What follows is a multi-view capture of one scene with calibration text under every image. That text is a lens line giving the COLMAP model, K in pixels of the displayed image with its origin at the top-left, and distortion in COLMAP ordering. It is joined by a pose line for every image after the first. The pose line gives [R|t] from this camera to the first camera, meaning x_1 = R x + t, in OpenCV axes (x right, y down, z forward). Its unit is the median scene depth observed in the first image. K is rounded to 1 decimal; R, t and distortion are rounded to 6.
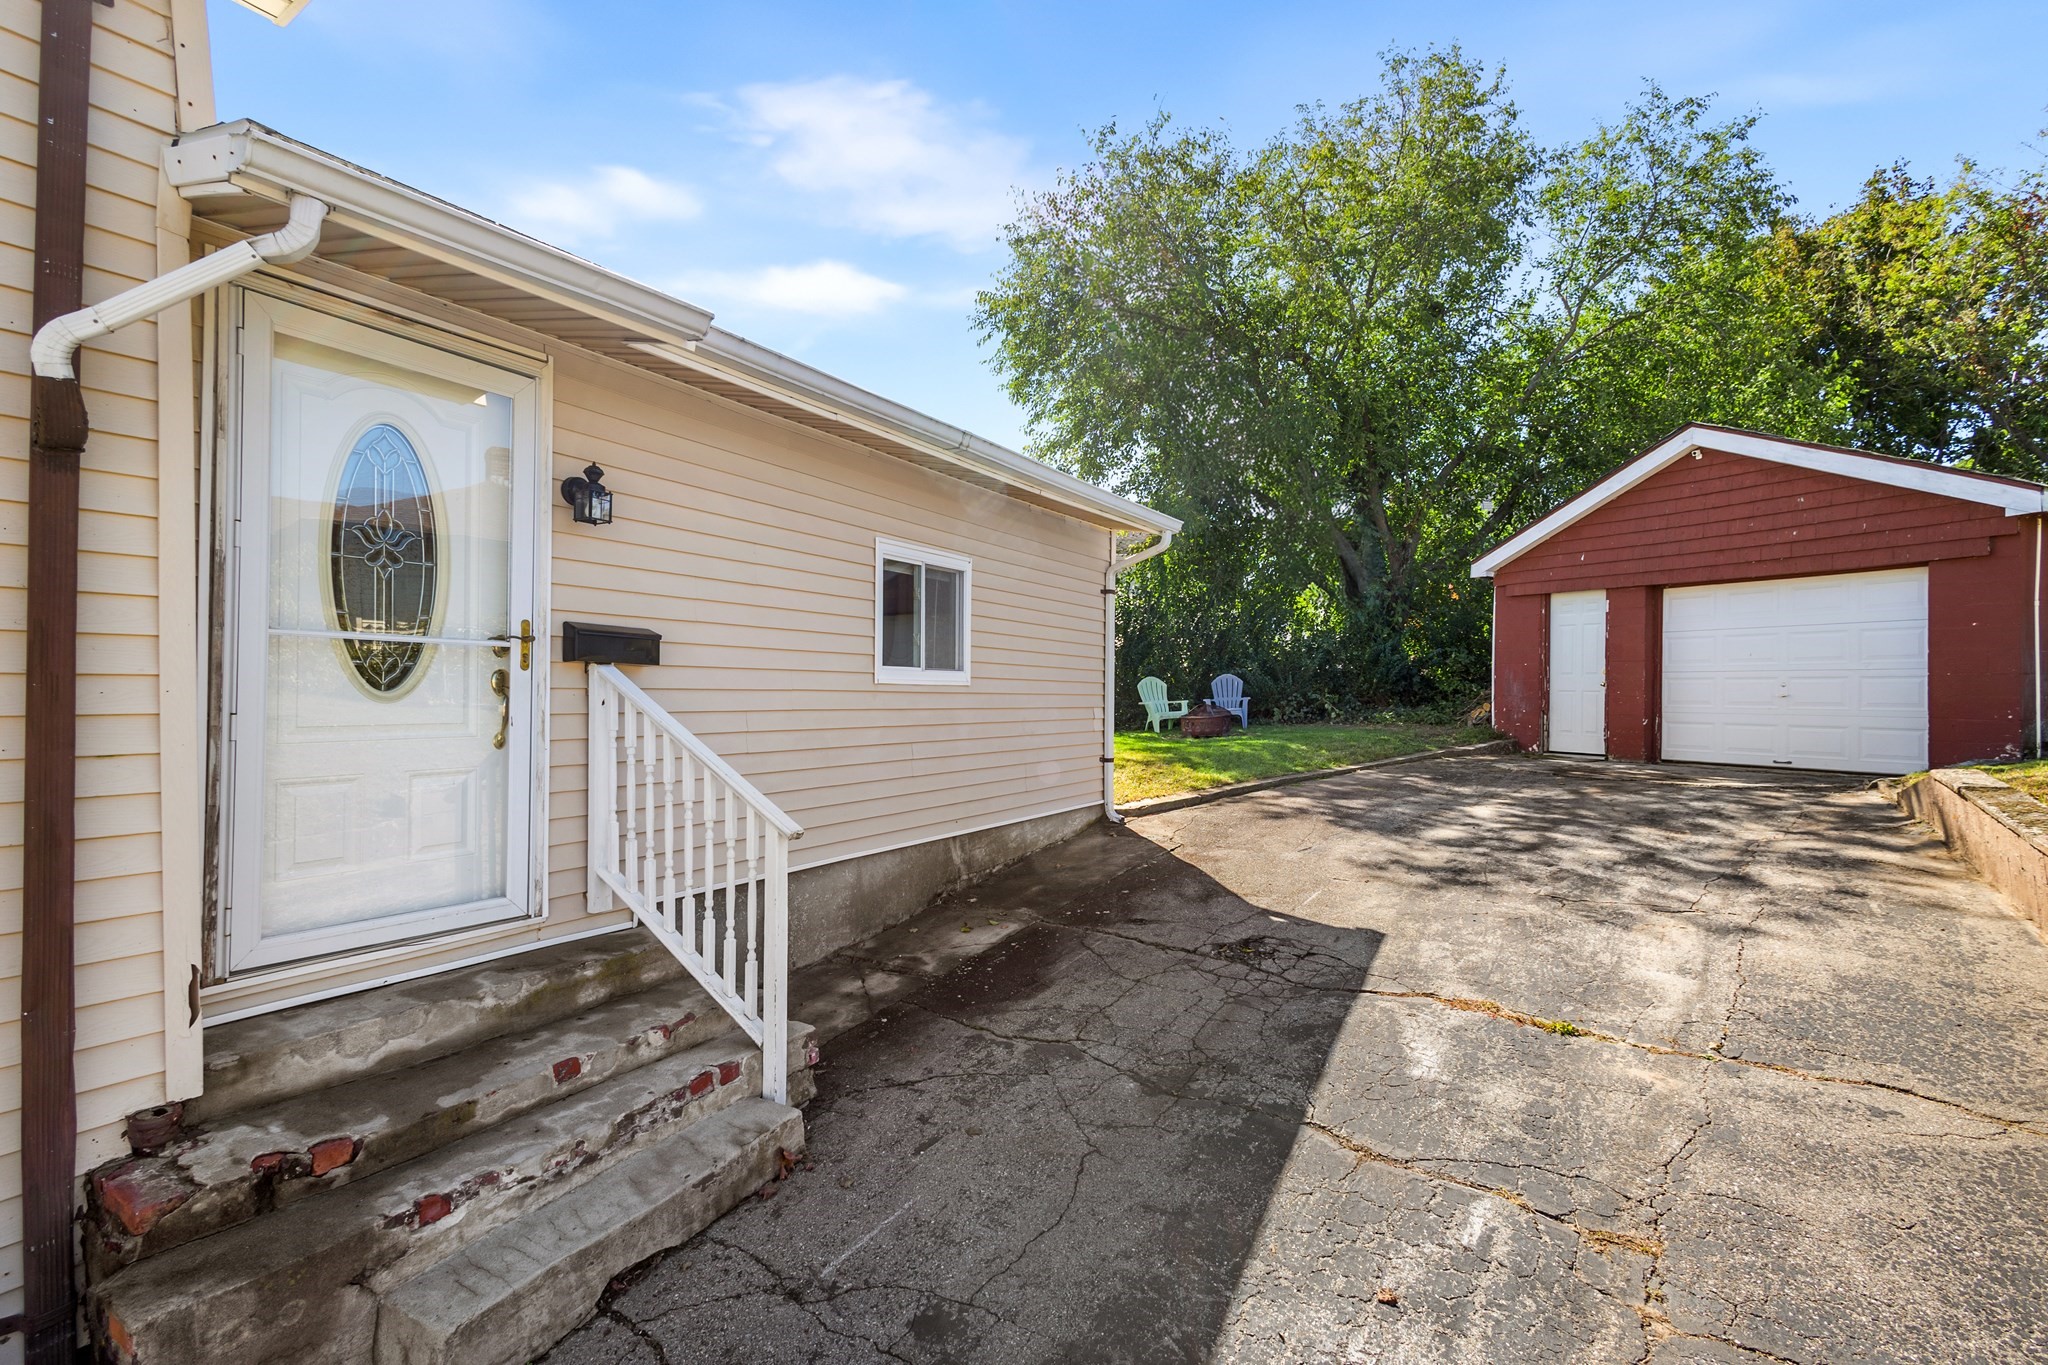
lens RADIAL K [[988.0, 0, 1017.9], [0, 988.0, 686.3], [0, 0, 1]] dist [0.010793, -0.000052]
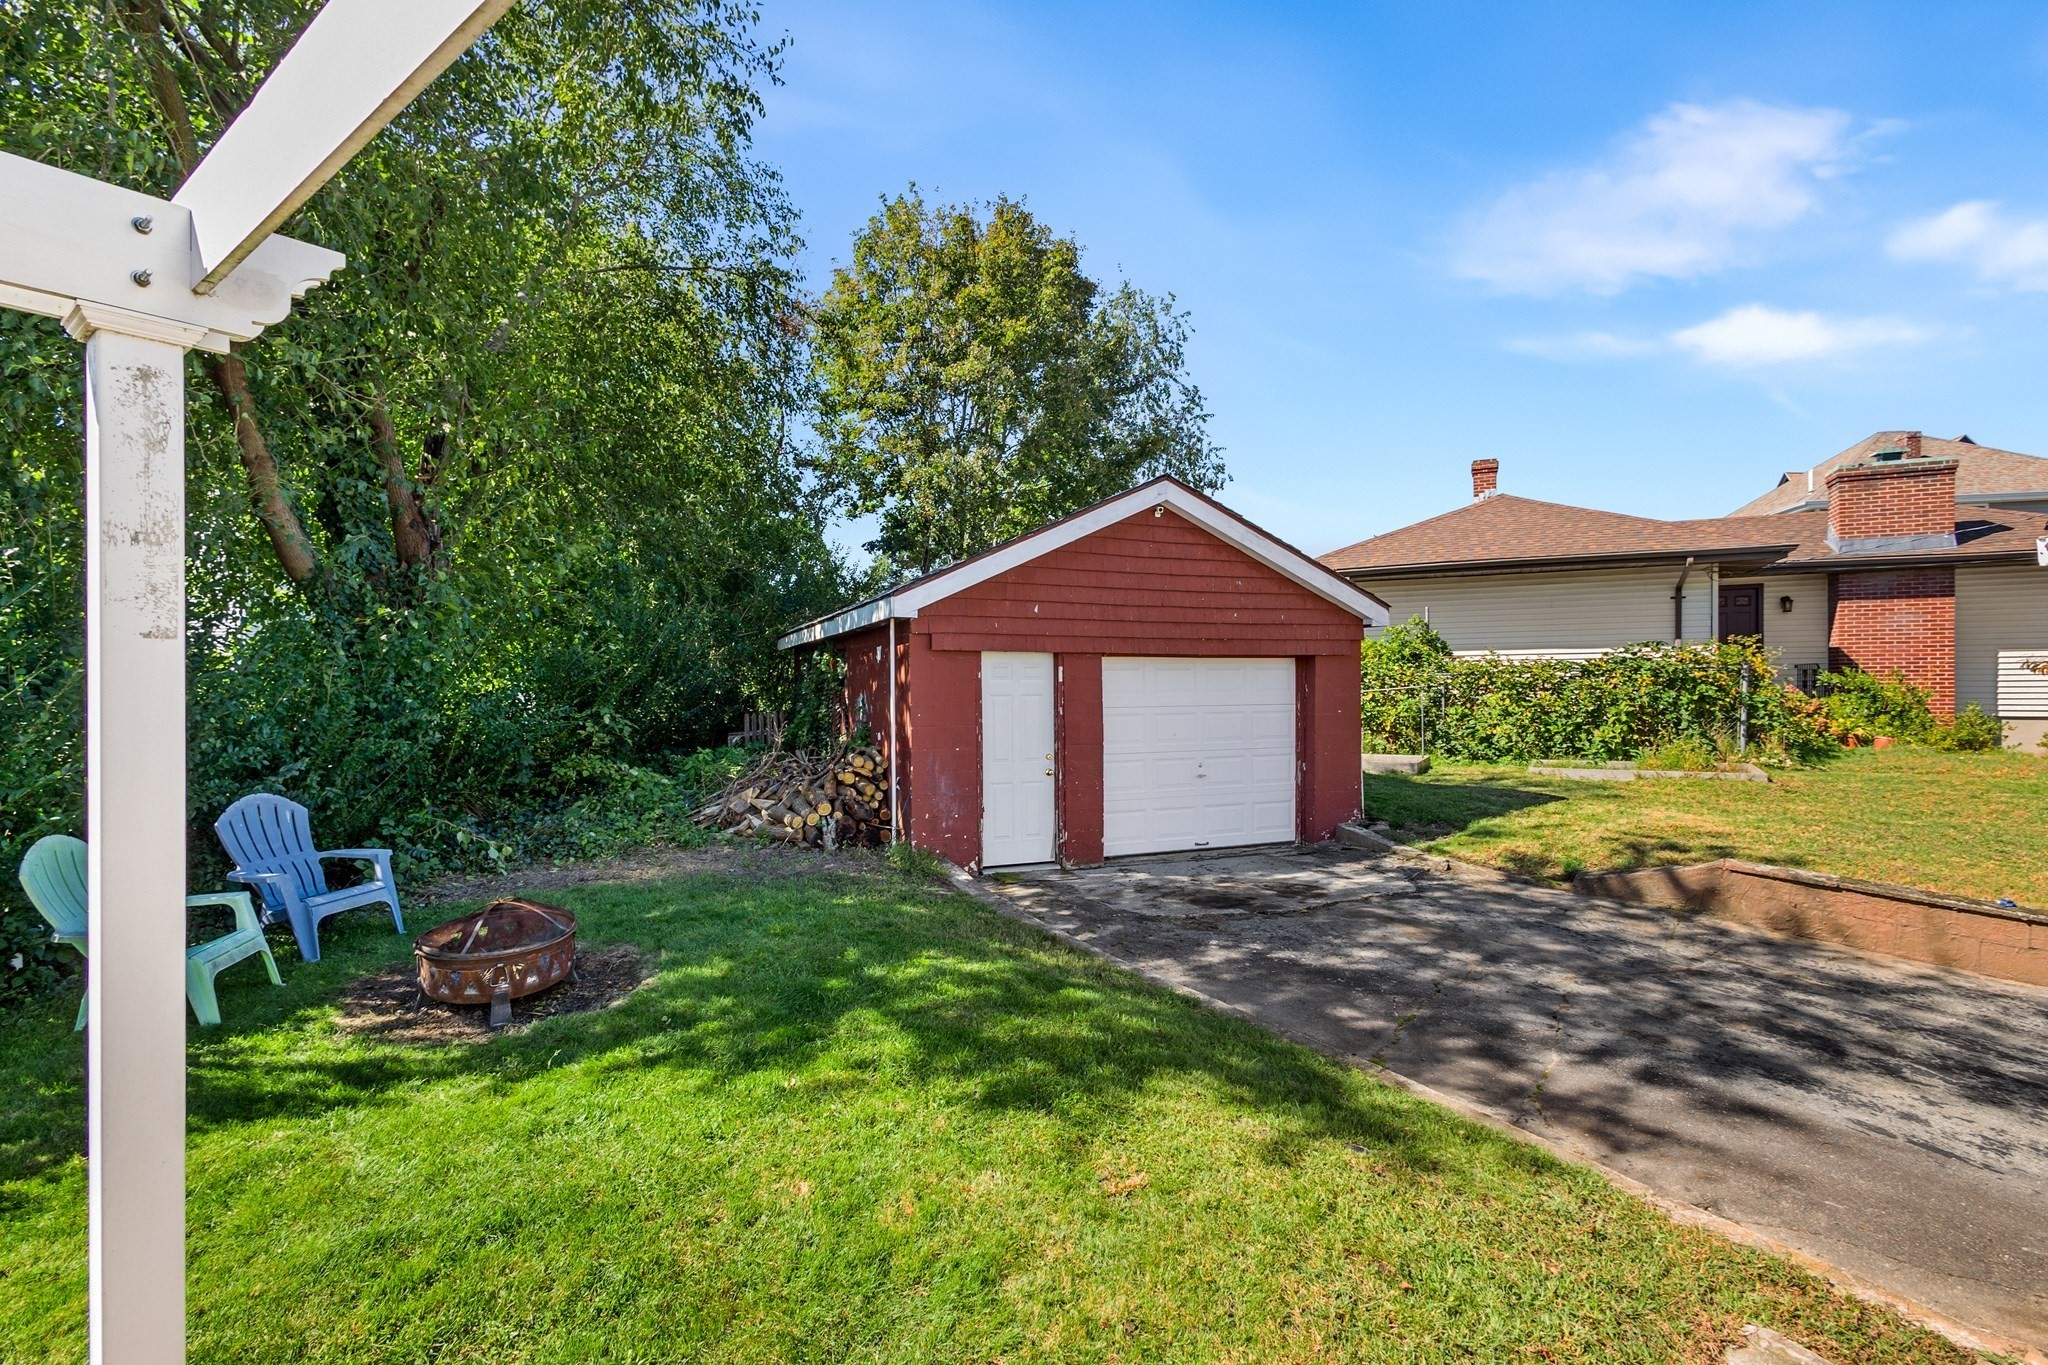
lens RADIAL K [[938.5, 0, 1023.1], [0, 938.5, 685.9], [0, 0, 1]] dist [0.007592, 0.000041]
pose [[0.113016, -0.006906, 0.993569, -0.160054], [0.002672, 0.999974, 0.006647, -0.079145], [-0.993590, 0.001904, 0.113031, 0.976890]]
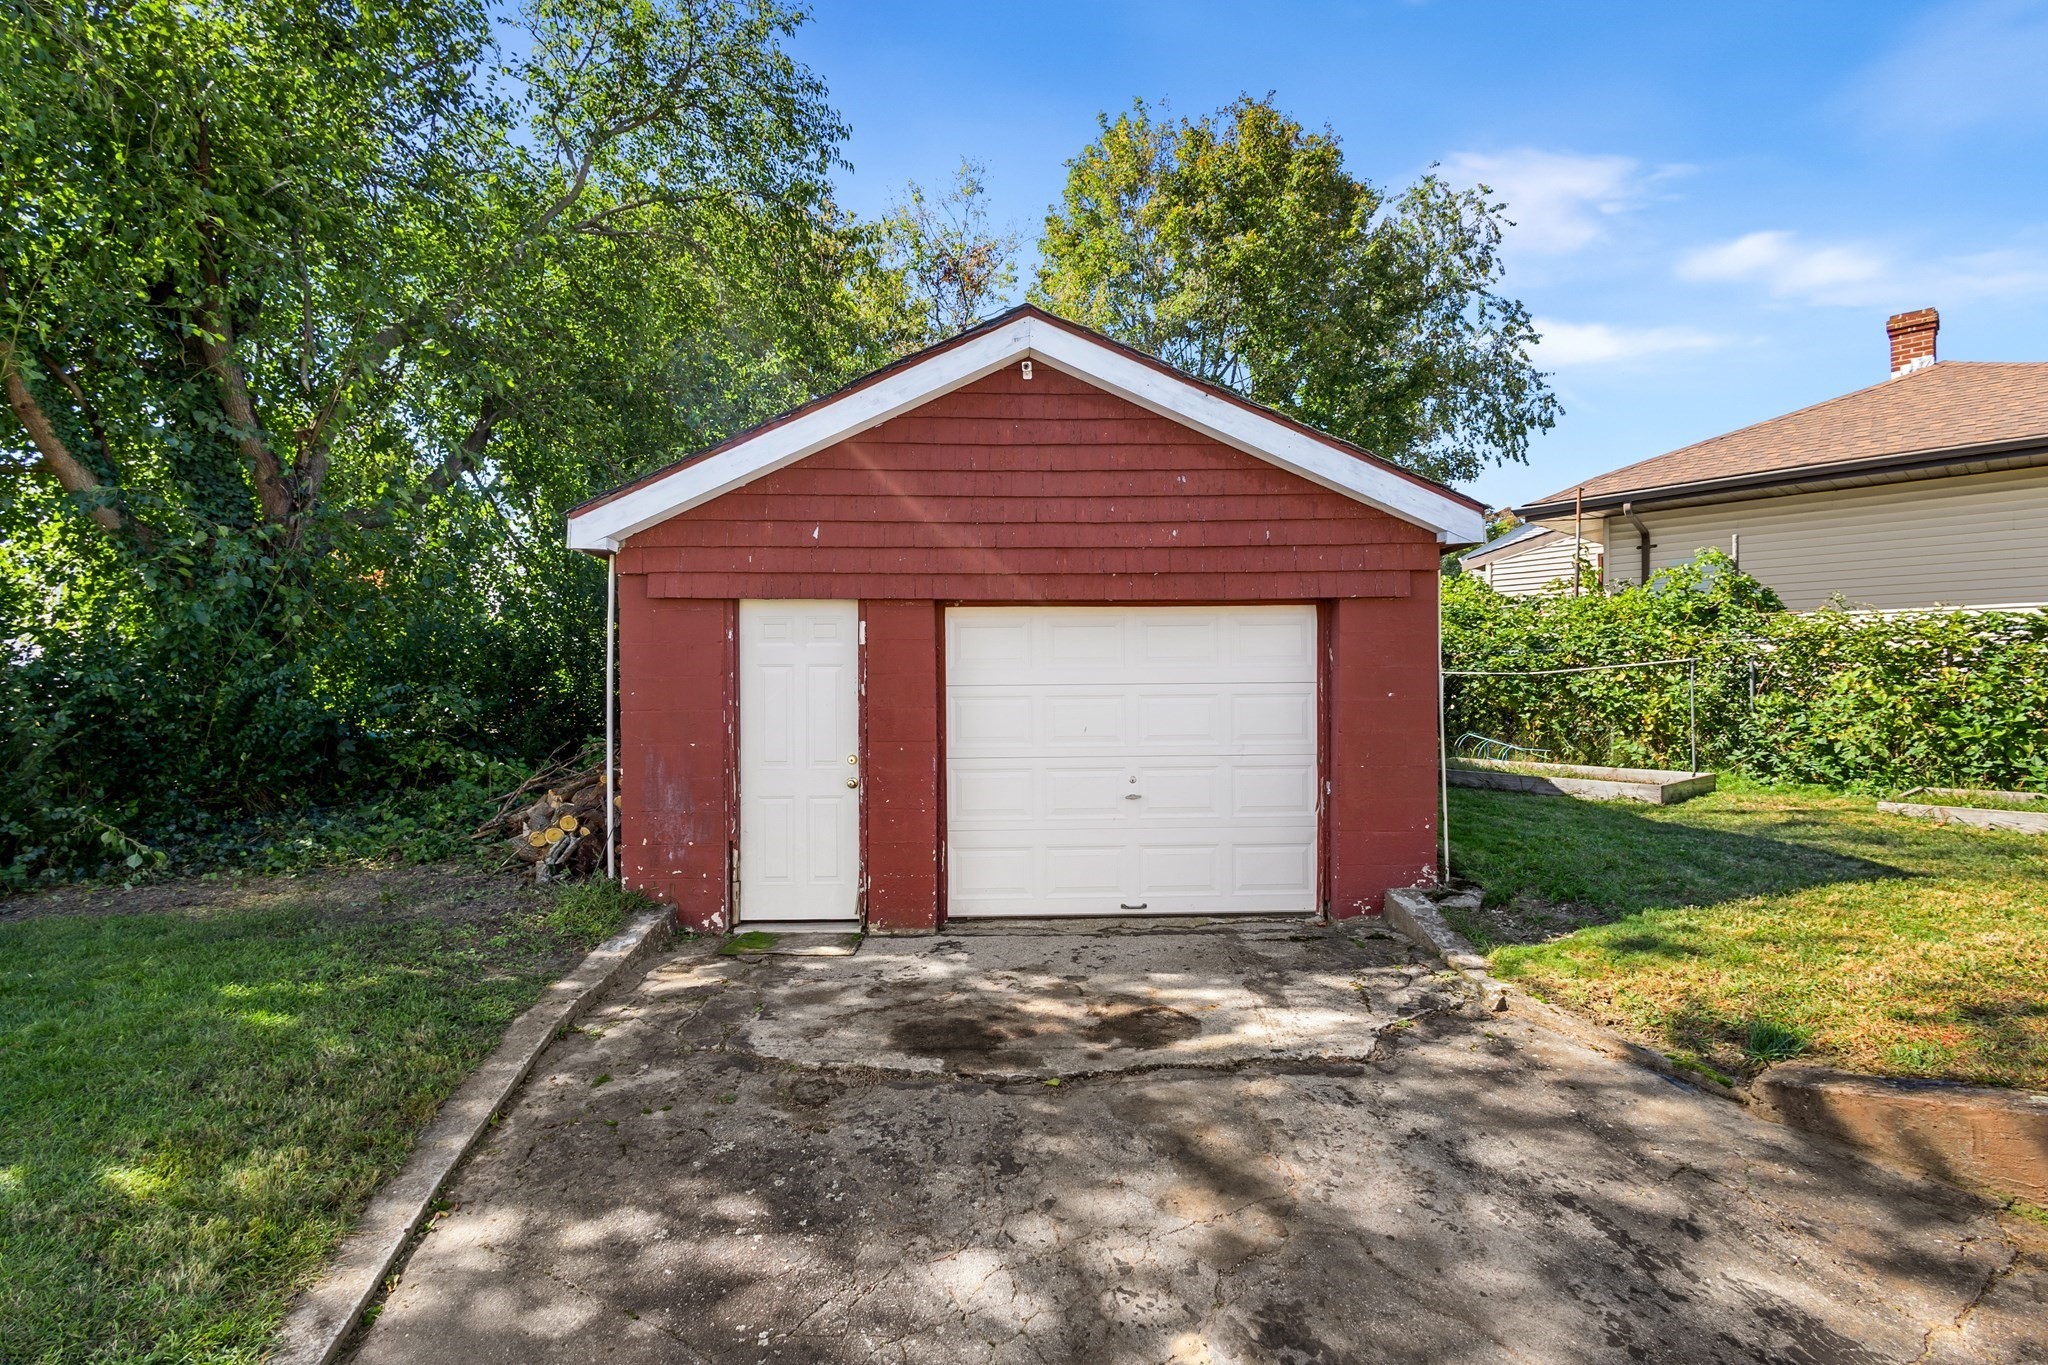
lens RADIAL K [[962.1, 0, 1025.8], [0, 962.1, 678.8], [0, 0, 1]] dist [0.008554, -0.000506]
pose [[0.452531, -0.008995, 0.891703, 0.193799], [0.005906, 0.999957, 0.007090, -0.062136], [-0.891729, 0.002058, 0.452565, 0.721810]]
